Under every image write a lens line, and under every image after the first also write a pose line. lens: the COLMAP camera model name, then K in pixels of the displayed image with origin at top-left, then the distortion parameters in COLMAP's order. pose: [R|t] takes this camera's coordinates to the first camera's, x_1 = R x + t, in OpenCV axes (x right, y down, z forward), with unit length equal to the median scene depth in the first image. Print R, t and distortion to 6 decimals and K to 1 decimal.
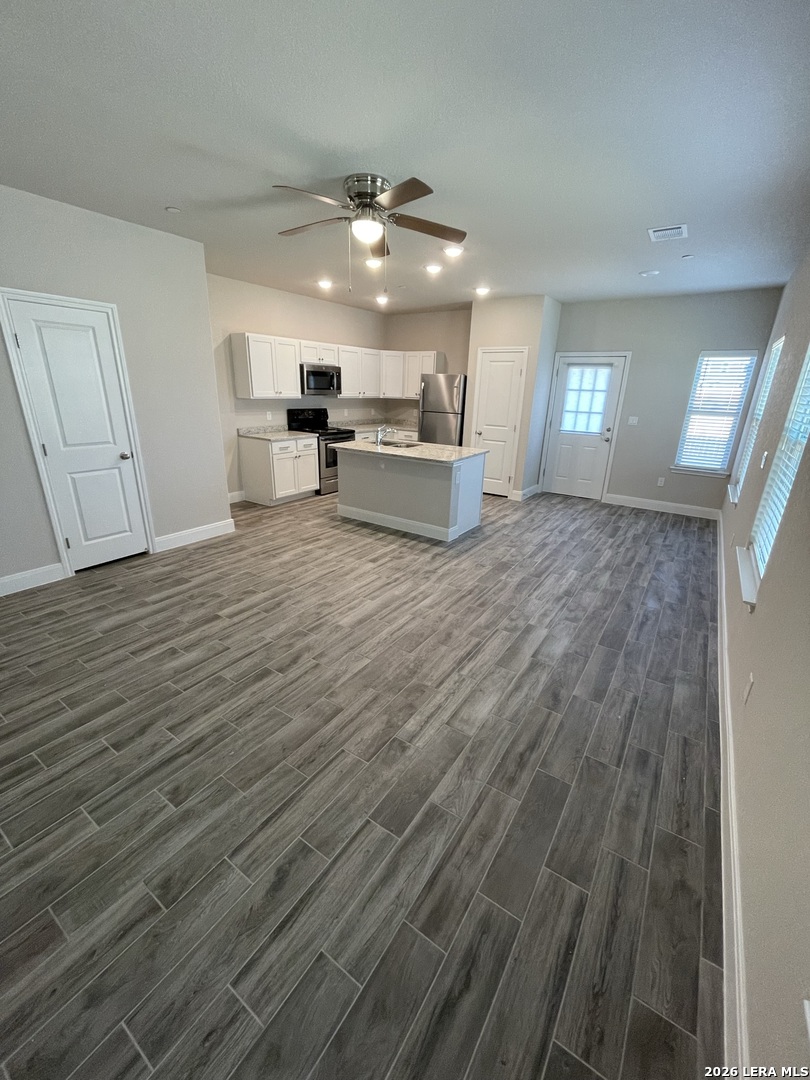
lens RADIAL K [[436.0, 0, 409.5], [0, 436.0, 533.6], [0, 0, 1]] dist [-0.002407, -0.000149]
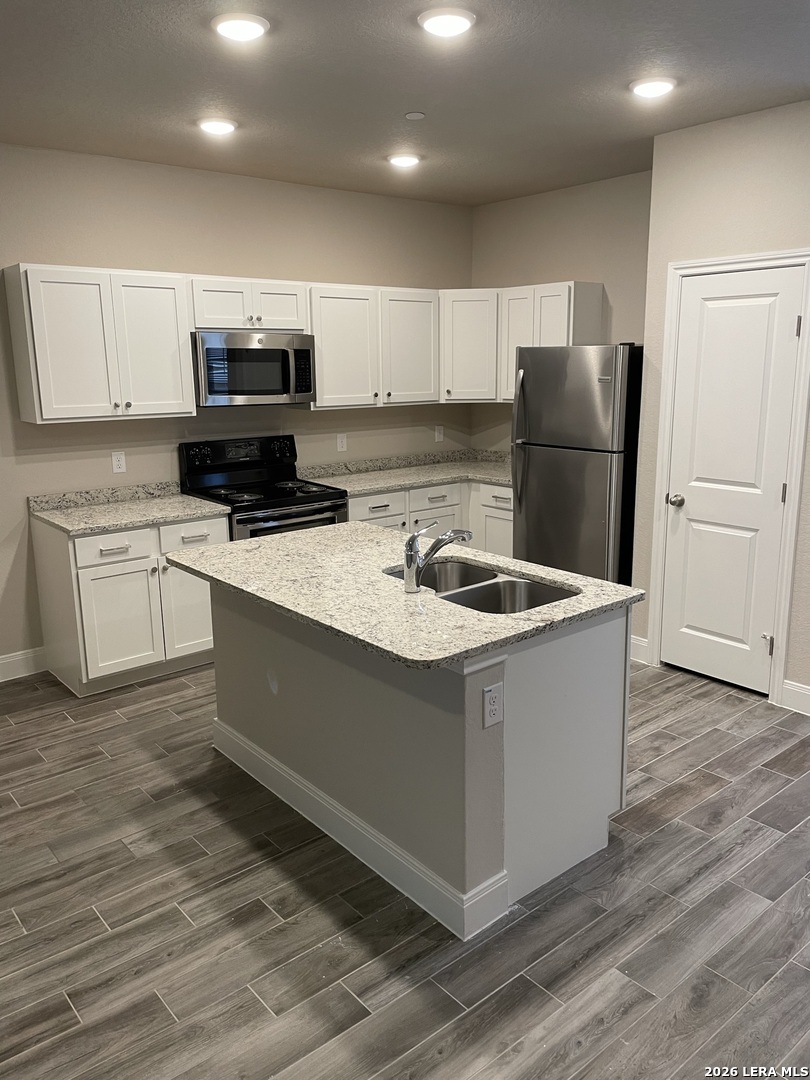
lens RADIAL K [[817.4, 0, 412.1], [0, 817.4, 540.1], [0, 0, 1]] dist [0.050061, -0.038644]
pose [[0.961048, 0.026630, -0.275094, 0.143663], [-0.055176, 0.993797, -0.096556, -0.133944], [0.270817, 0.107974, 0.956556, 0.340601]]
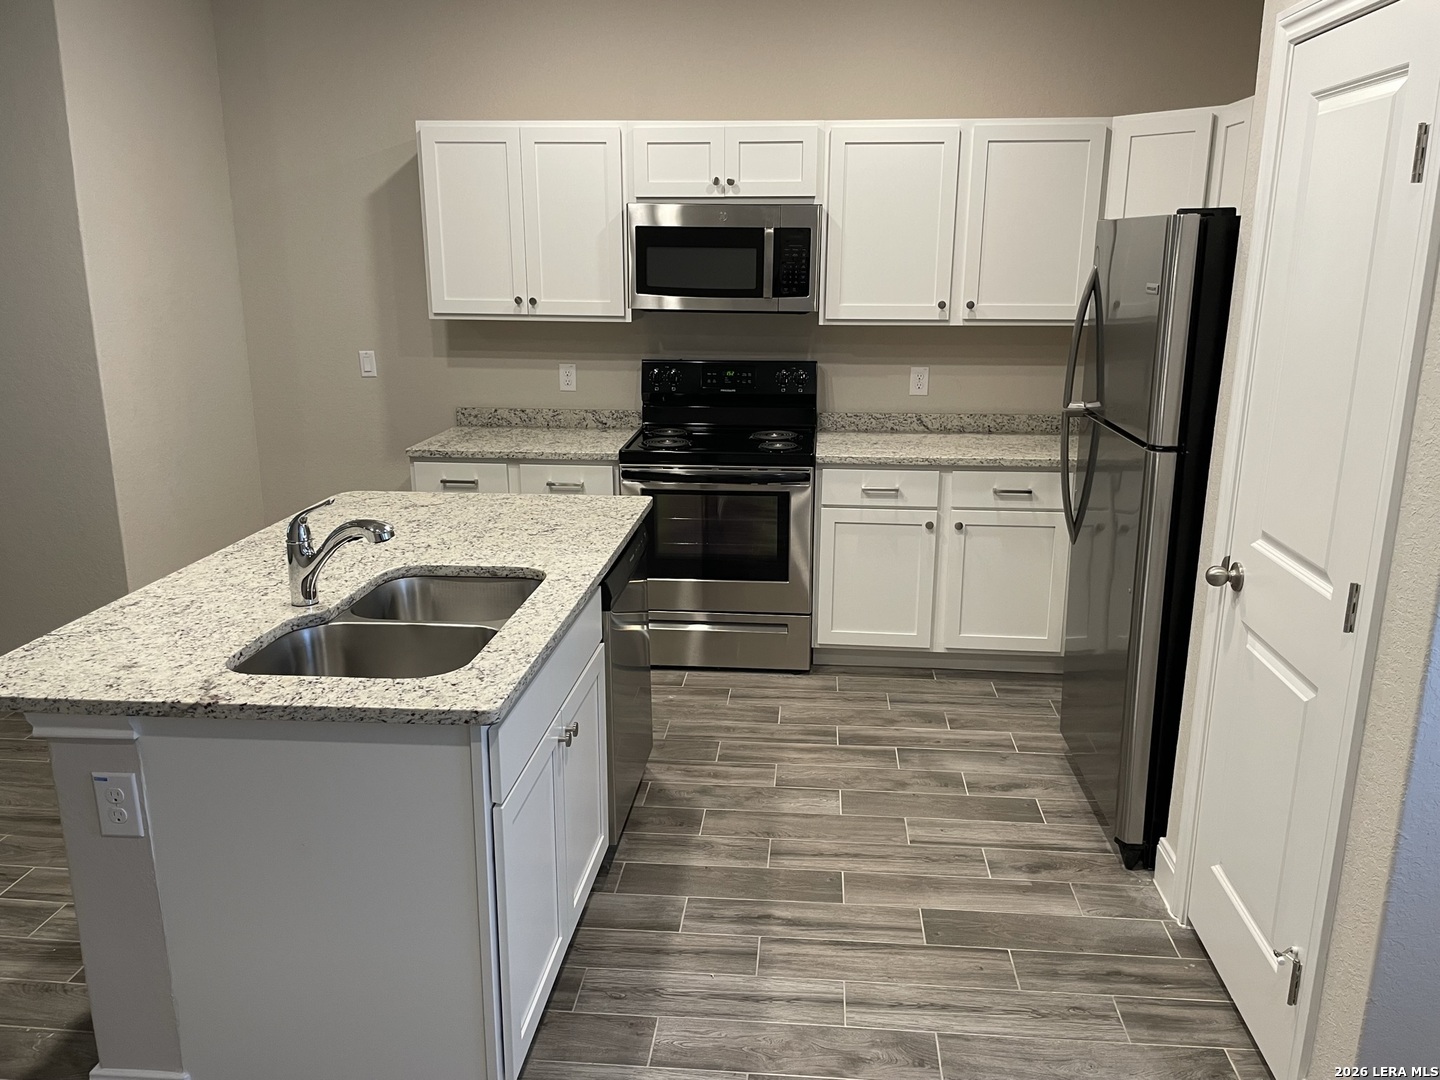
lens RADIAL K [[1089.8, 0, 725.9], [0, 1089.8, 544.7], [0, 0, 1]] dist [0.050061, -0.038644]
pose [[0.484992, 0.204283, -0.850324, 0.409512], [-0.268422, 0.960173, 0.077576, -0.236739], [0.832305, 0.190622, 0.520510, 0.686837]]
